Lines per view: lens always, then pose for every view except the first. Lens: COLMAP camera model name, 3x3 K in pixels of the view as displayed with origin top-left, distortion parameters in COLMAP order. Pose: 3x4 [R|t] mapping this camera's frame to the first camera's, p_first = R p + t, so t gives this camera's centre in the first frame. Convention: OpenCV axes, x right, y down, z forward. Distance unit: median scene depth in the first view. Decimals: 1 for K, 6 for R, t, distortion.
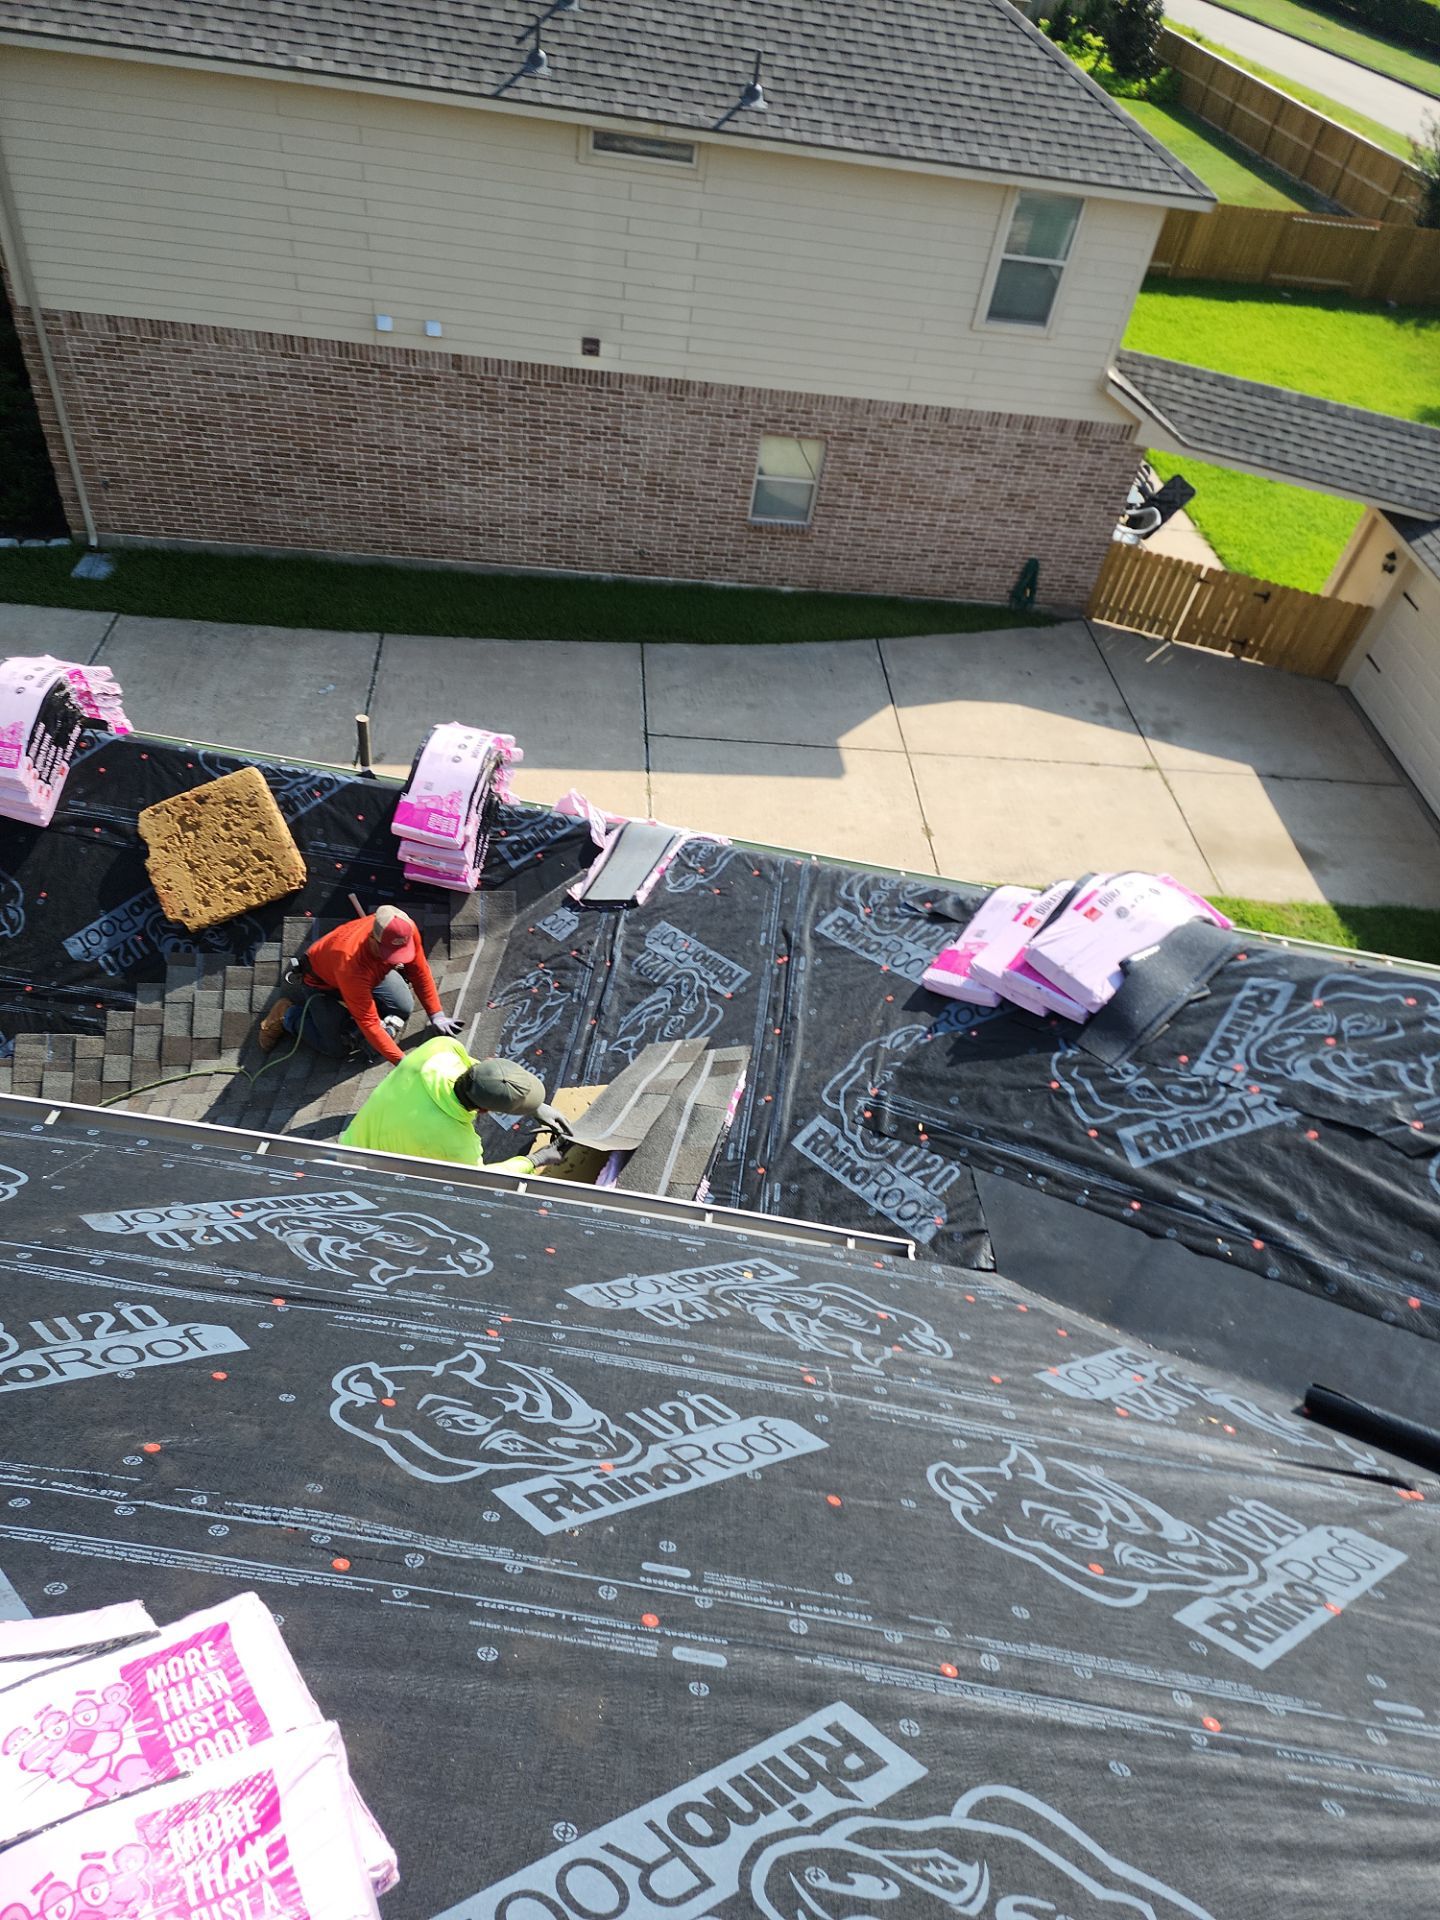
lens RADIAL K [[1296.1, 0, 807.4], [0, 1296.1, 983.1], [0, 0, 1]] dist [0.087505, -0.068642]
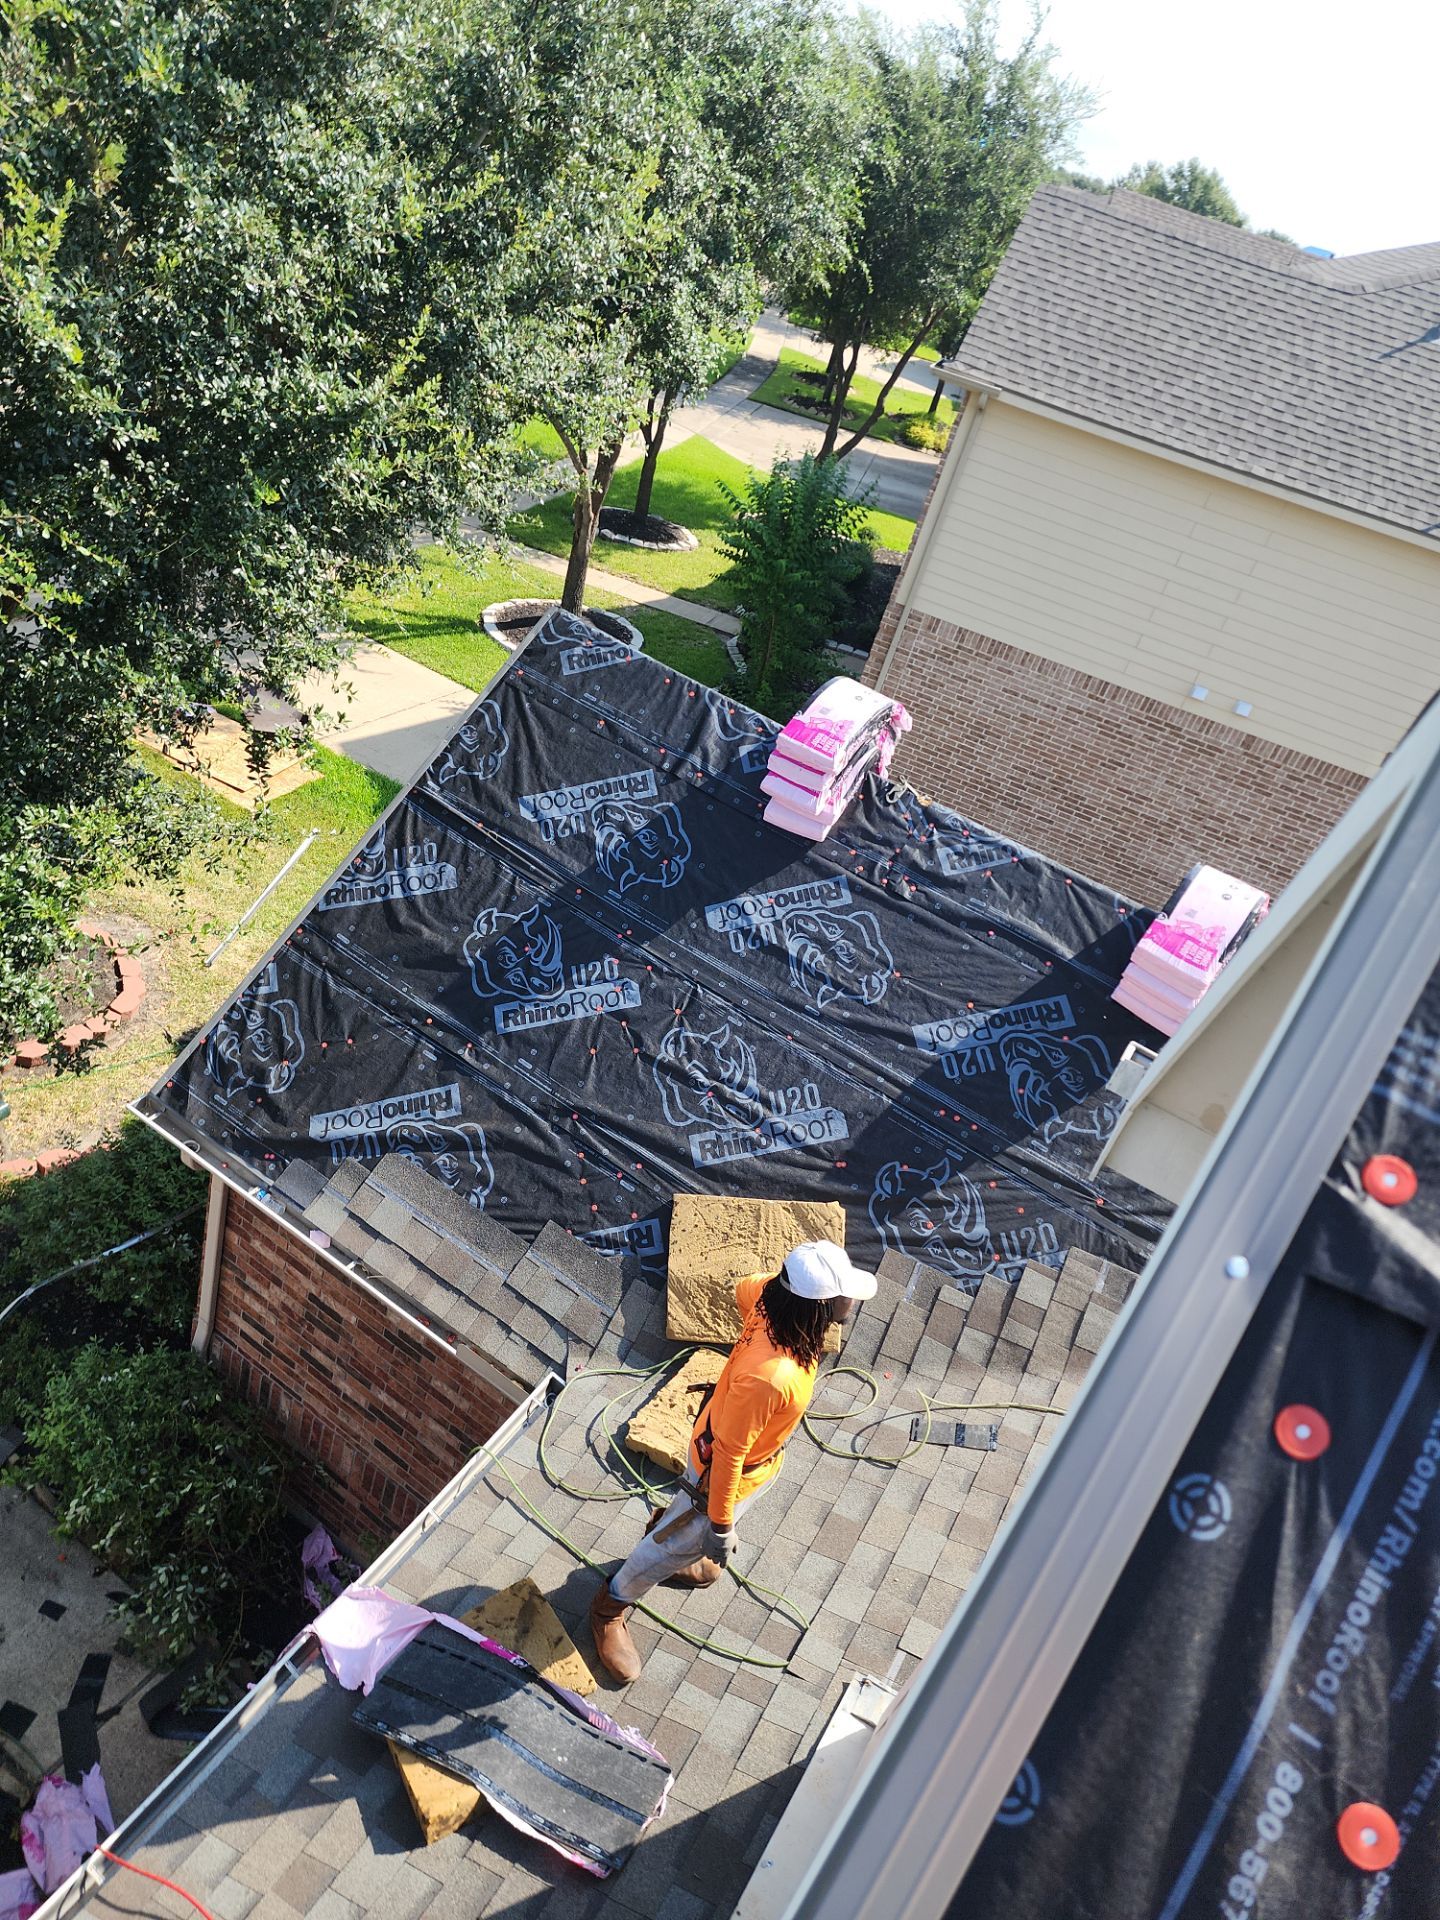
lens RADIAL K [[1296.1, 0, 768.5], [0, 1296.1, 951.5], [0, 0, 1]] dist [0.087505, -0.068642]
pose [[0.897753, 0.313742, -0.309202, -0.248946], [-0.392084, 0.889070, -0.236272, 0.062765], [0.200774, 0.333347, 0.921178, 0.049763]]
